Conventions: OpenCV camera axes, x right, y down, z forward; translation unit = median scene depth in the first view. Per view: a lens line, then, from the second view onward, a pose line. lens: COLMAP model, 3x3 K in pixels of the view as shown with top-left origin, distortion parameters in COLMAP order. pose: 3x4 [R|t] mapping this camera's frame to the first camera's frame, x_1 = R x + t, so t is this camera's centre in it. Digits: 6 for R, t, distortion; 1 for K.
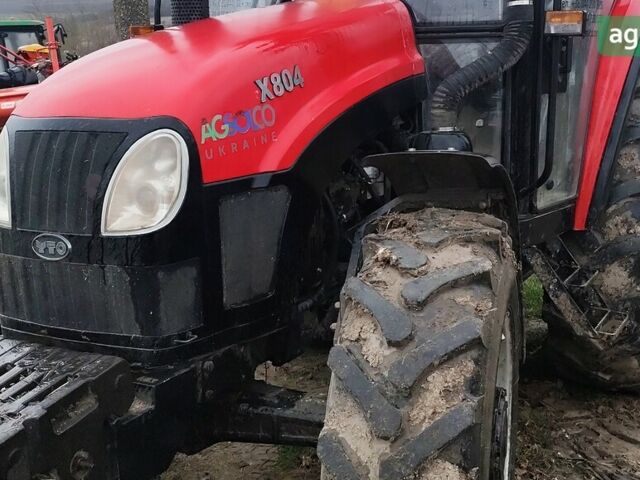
lens RADIAL K [[960.6, 0, 320.0], [0, 960.6, 240.0], [0, 0, 1]] dist [0.075885, -0.064757]
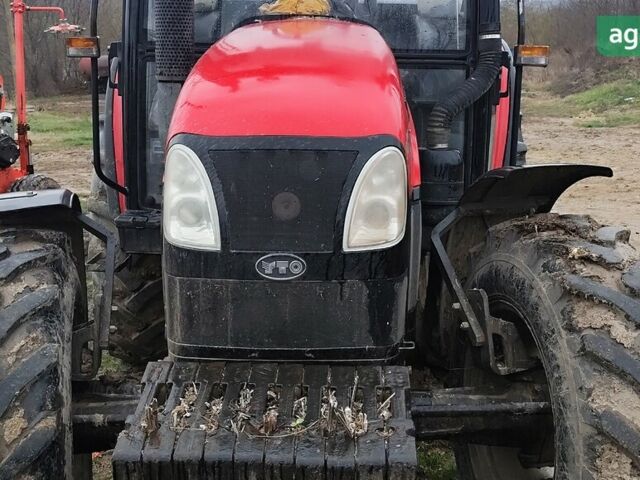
lens RADIAL K [[960.6, 0, 320.0], [0, 960.6, 240.0], [0, 0, 1]] dist [0.075885, -0.064757]
pose [[0.885482, -0.050775, 0.461891, -0.709062], [0.058845, 0.998262, -0.003074, -0.015111], [-0.460932, 0.029902, 0.886932, 0.109830]]
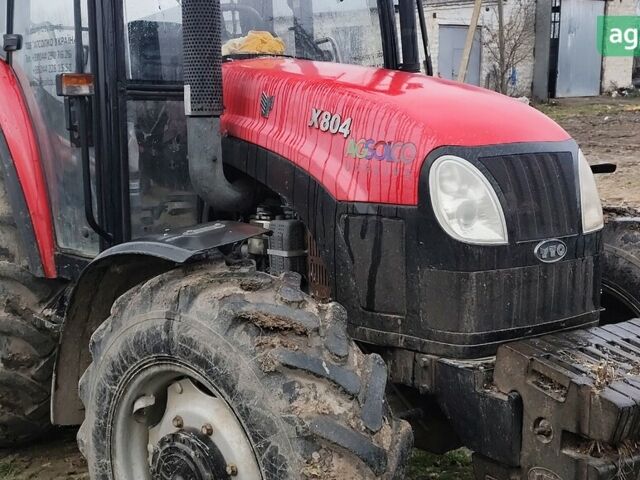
lens RADIAL K [[960.6, 0, 320.0], [0, 960.6, 240.0], [0, 0, 1]] dist [0.075885, -0.064757]
pose [[0.447557, -0.090652, 0.889649, -1.466678], [0.186374, 0.982458, 0.006350, -0.066535], [-0.874619, 0.162965, 0.456601, 0.722329]]
